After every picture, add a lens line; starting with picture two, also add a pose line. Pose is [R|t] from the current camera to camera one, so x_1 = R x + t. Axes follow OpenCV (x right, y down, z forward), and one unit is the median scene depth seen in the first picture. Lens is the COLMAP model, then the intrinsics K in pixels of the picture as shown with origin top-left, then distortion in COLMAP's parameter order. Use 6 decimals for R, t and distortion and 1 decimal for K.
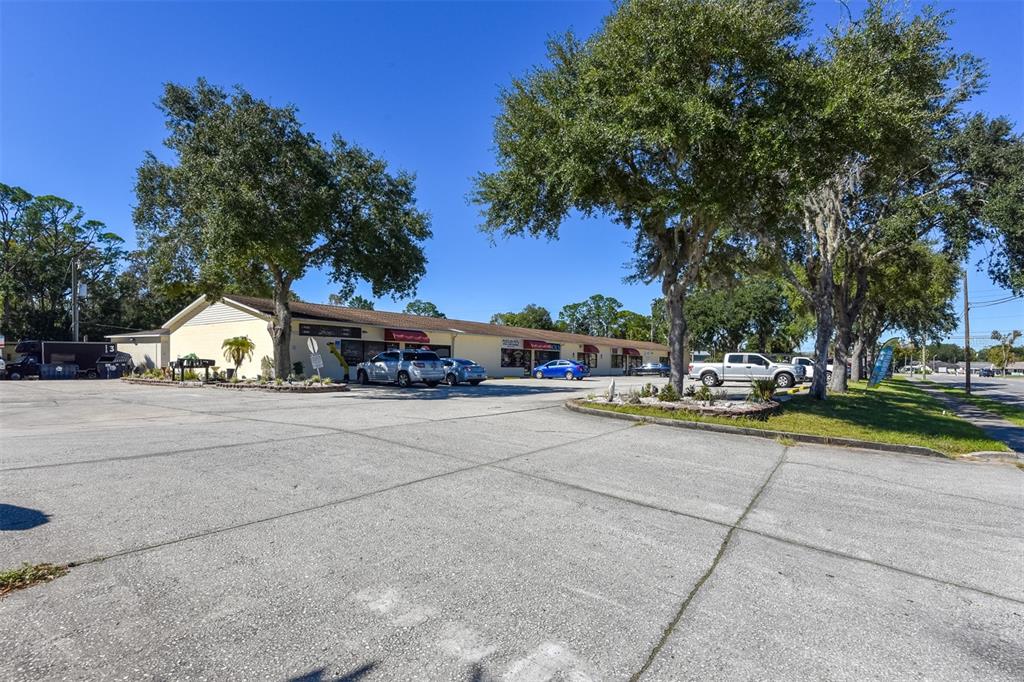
lens RADIAL K [[482.7, 0, 536.8], [0, 482.7, 375.4], [0, 0, 1]] dist [-0.014778, -0.007627]
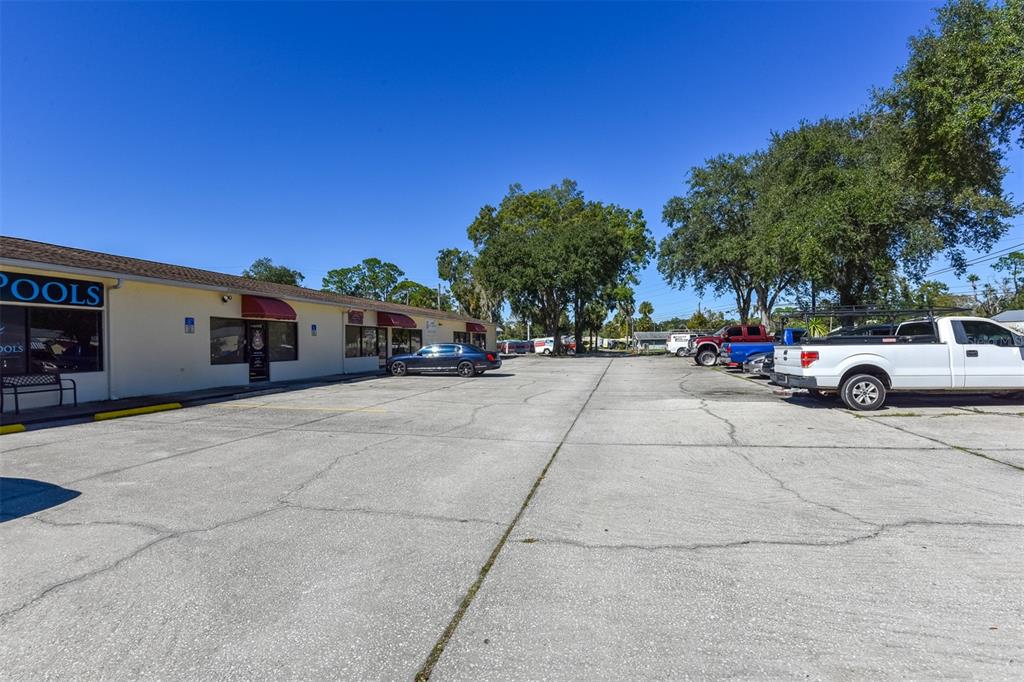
lens RADIAL K [[482.7, 0, 519.7], [0, 482.7, 350.2], [0, 0, 1]] dist [-0.014778, -0.007627]
pose [[0.921978, -0.027523, 0.386263, 0.181754], [0.029920, 0.999552, -0.000194, -0.023655], [-0.386085, 0.011736, 0.922389, 0.761644]]
